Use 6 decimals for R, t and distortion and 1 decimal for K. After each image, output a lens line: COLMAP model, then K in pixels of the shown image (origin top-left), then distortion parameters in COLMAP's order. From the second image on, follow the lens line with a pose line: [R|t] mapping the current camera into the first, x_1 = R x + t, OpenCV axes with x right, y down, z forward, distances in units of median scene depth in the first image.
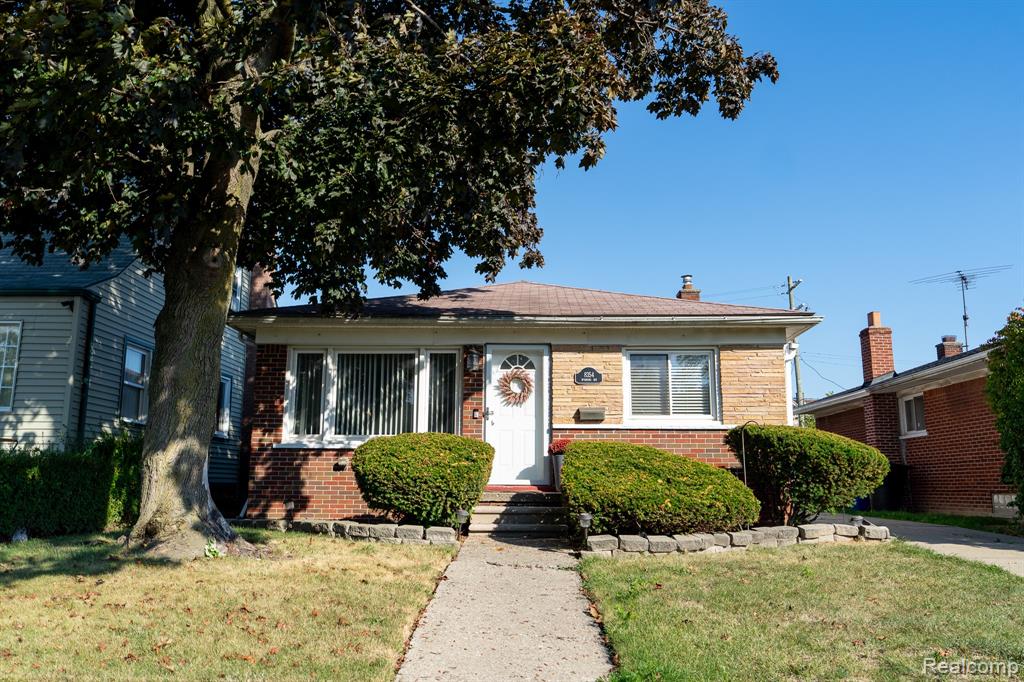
lens RADIAL K [[820.3, 0, 508.4], [0, 820.3, 344.8], [0, 0, 1]] dist [0.005613, -0.002183]
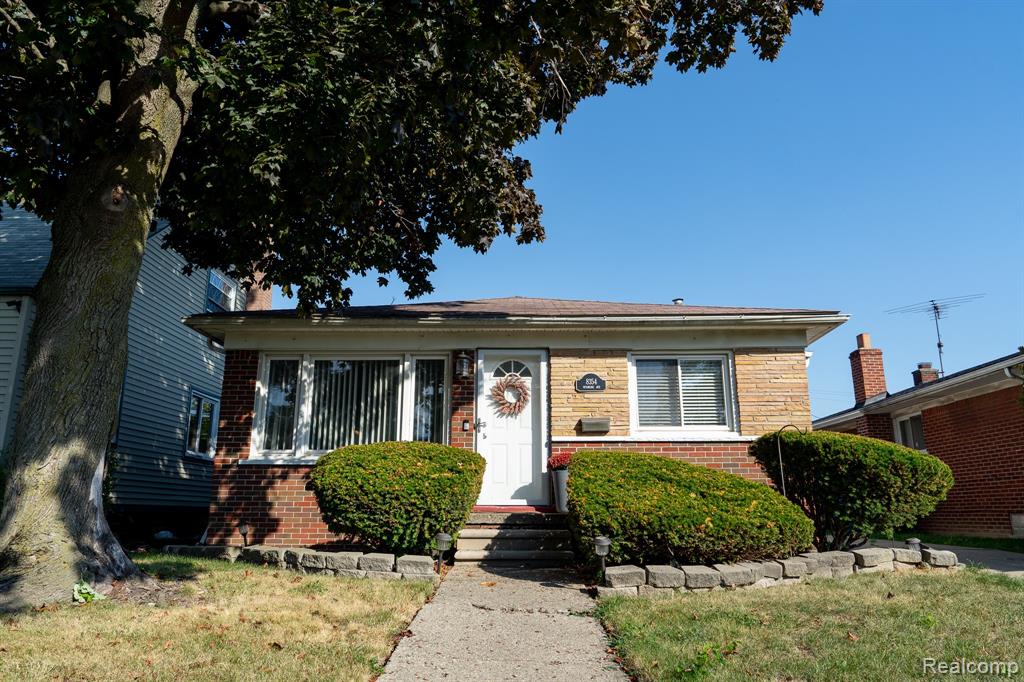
lens RADIAL K [[690.1, 0, 511.2], [0, 690.1, 347.8], [0, 0, 1]] dist [-0.005715, 0.002351]
pose [[0.999929, -0.001852, 0.011790, 0.001075], [0.002636, 0.997764, -0.066784, 0.050076], [-0.011640, 0.066811, 0.997698, 0.241005]]
